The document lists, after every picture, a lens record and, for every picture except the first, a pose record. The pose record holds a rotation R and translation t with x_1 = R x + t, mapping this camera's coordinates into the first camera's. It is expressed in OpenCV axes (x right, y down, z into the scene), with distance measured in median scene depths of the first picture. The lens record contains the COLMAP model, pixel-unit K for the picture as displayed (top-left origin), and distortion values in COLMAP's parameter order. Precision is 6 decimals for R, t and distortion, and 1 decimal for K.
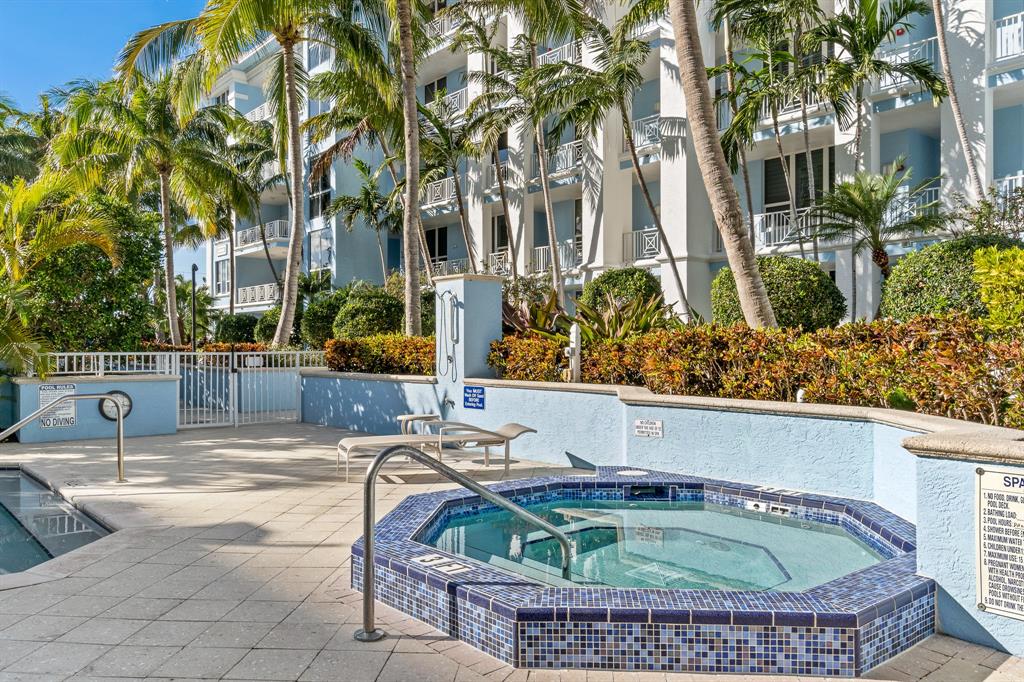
lens RADIAL K [[788.4, 0, 512.0], [0, 788.4, 341.0], [0, 0, 1]] dist [0.005786, 0.001742]
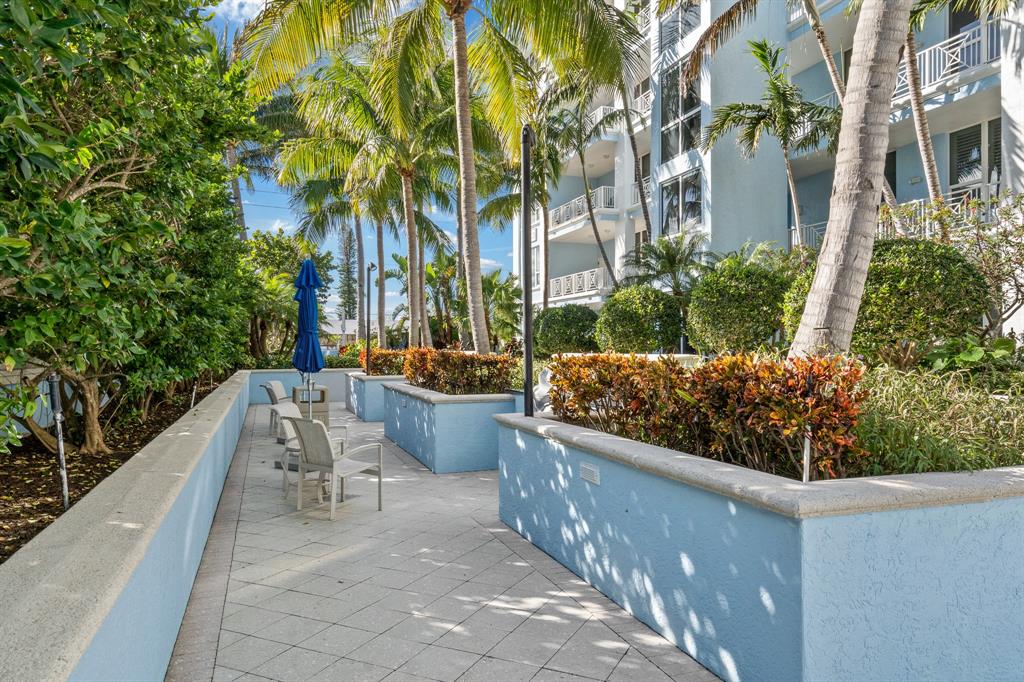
lens RADIAL K [[707.5, 0, 512.0], [0, 707.5, 341.0], [0, 0, 1]] dist [-0.000272, -0.000108]
pose [[0.935871, -0.005211, -0.352306, -0.150683], [0.004838, 0.999986, -0.001939, -0.000730], [0.352311, 0.000110, 0.935883, 0.355041]]
